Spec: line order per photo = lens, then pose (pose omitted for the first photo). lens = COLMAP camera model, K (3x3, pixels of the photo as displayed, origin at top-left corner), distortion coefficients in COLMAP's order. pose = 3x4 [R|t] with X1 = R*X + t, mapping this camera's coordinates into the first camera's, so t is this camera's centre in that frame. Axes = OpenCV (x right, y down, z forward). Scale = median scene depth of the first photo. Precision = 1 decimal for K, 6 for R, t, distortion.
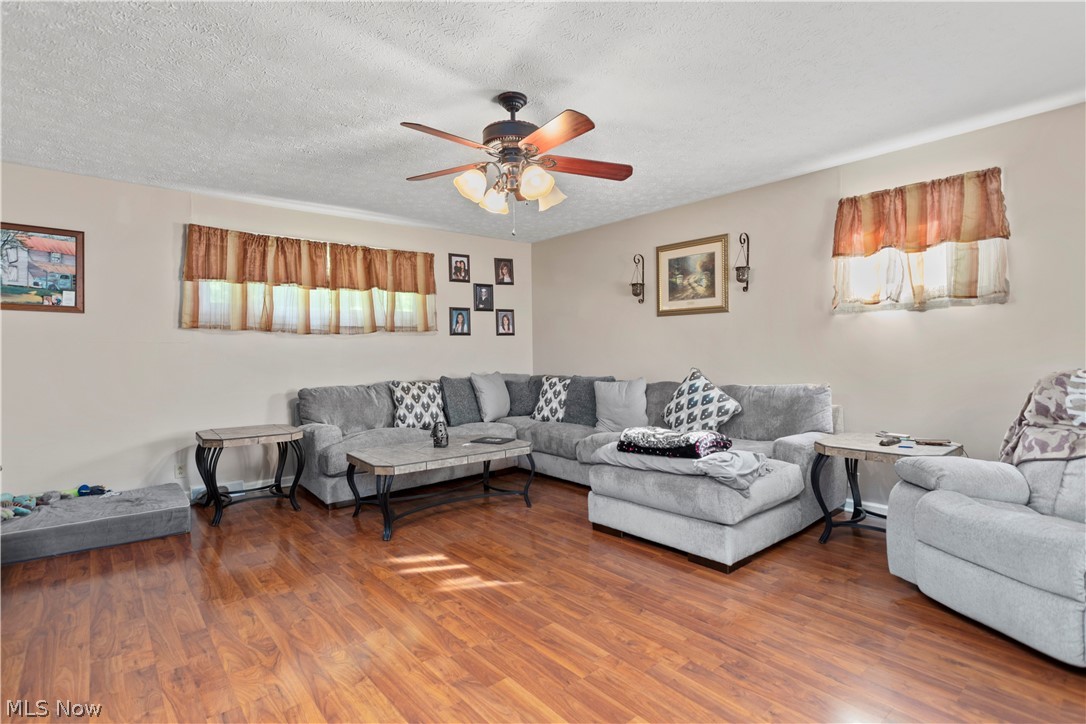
lens RADIAL K [[529.4, 0, 549.0], [0, 529.4, 359.0], [0, 0, 1]] dist [-0.001550, 0.000027]
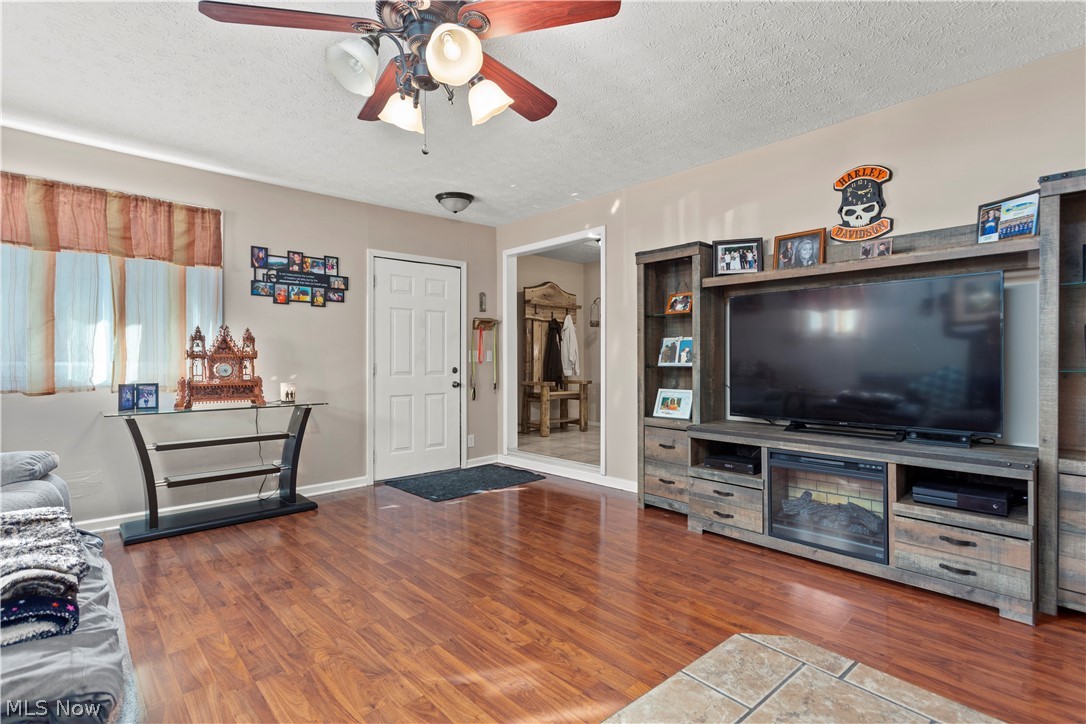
lens RADIAL K [[515.9, 0, 547.1], [0, 515.9, 360.8], [0, 0, 1]] dist [0.002563, 0.000319]
pose [[-0.998957, 0.012981, -0.043783, -0.133855], [0.012310, 0.999803, 0.015539, 0.005312], [0.043976, 0.014984, -0.998920, 1.209278]]
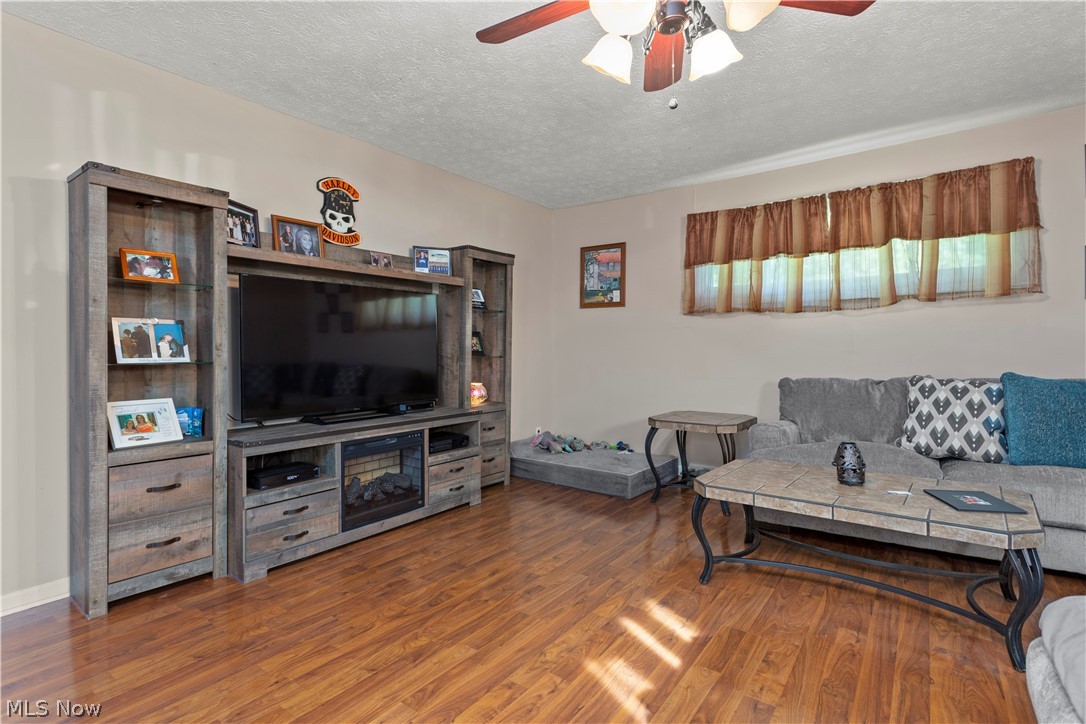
lens RADIAL K [[526.1, 0, 550.6], [0, 526.1, 354.0], [0, 0, 1]] dist [-0.001329, -0.000470]
pose [[0.232348, 0.016167, -0.972498, 0.324252], [-0.006227, 0.999866, 0.015135, 0.009870], [0.972613, 0.002539, 0.232418, 0.558424]]
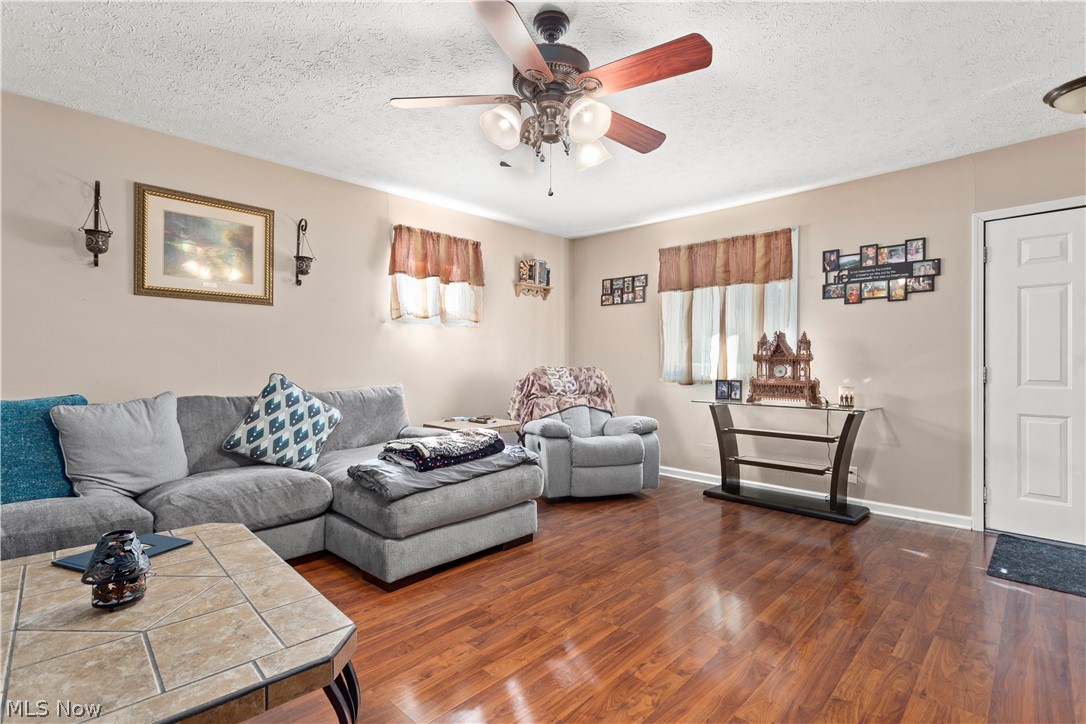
lens RADIAL K [[515.9, 0, 547.1], [0, 515.9, 360.8], [0, 0, 1]] dist [0.002563, 0.000319]
pose [[-0.094884, 0.015086, 0.995374, -0.610061], [0.013370, 0.999814, -0.013879, 0.016939], [-0.995399, 0.011992, -0.095069, 0.802997]]
